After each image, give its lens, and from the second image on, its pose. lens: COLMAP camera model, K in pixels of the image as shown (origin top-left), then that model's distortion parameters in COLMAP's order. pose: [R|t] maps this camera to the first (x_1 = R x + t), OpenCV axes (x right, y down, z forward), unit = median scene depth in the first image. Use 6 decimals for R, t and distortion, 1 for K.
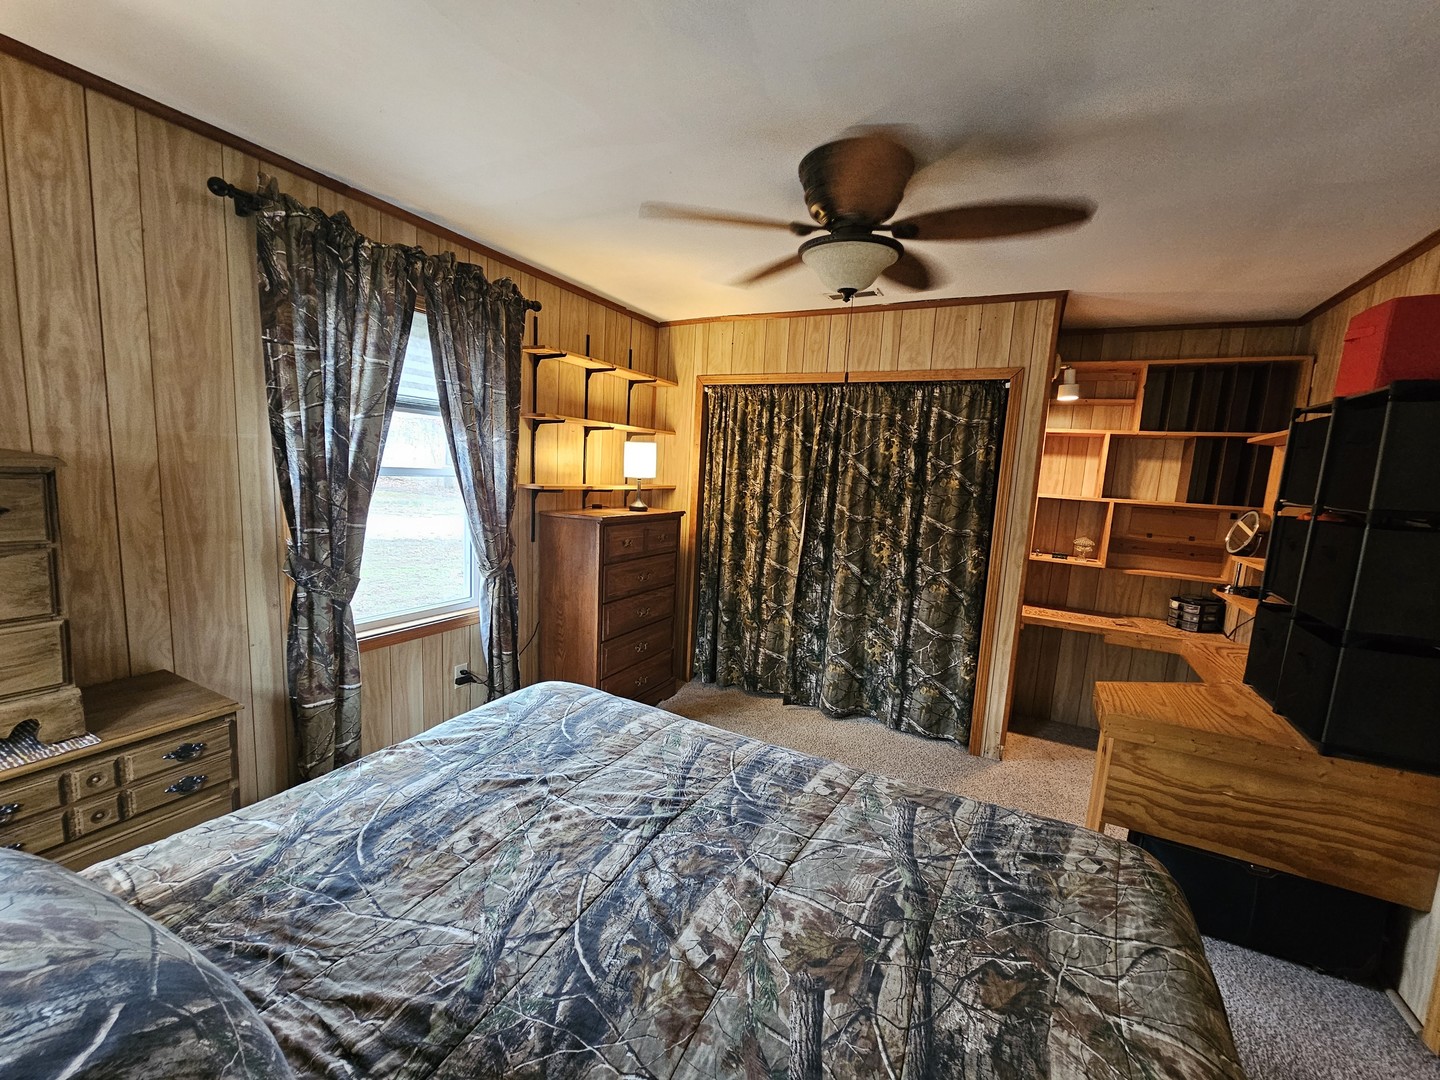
lens RADIAL K [[585.8, 0, 724.4], [0, 585.8, 547.3], [0, 0, 1]] dist [0.000071, -0.000622]
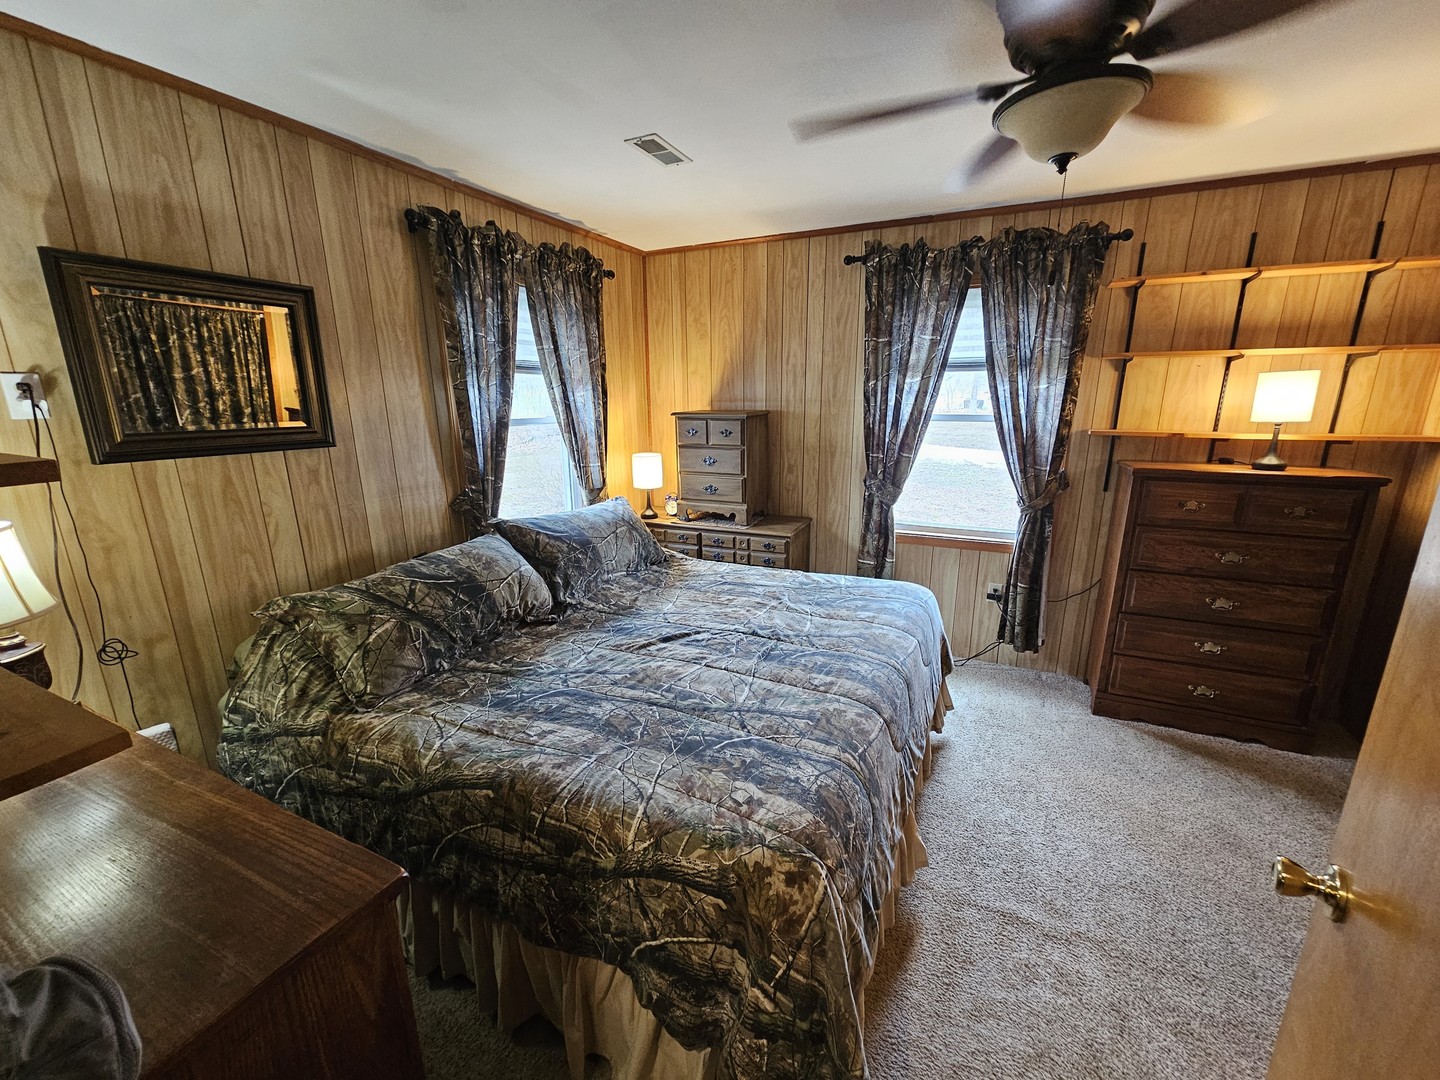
lens RADIAL K [[585.8, 0, 724.4], [0, 585.8, 547.3], [0, 0, 1]] dist [0.000071, -0.000622]
pose [[0.031836, 0.194261, -0.980433, 1.005900], [-0.127863, 0.973662, 0.188768, -0.035928], [0.991281, 0.119351, 0.055837, 0.572518]]
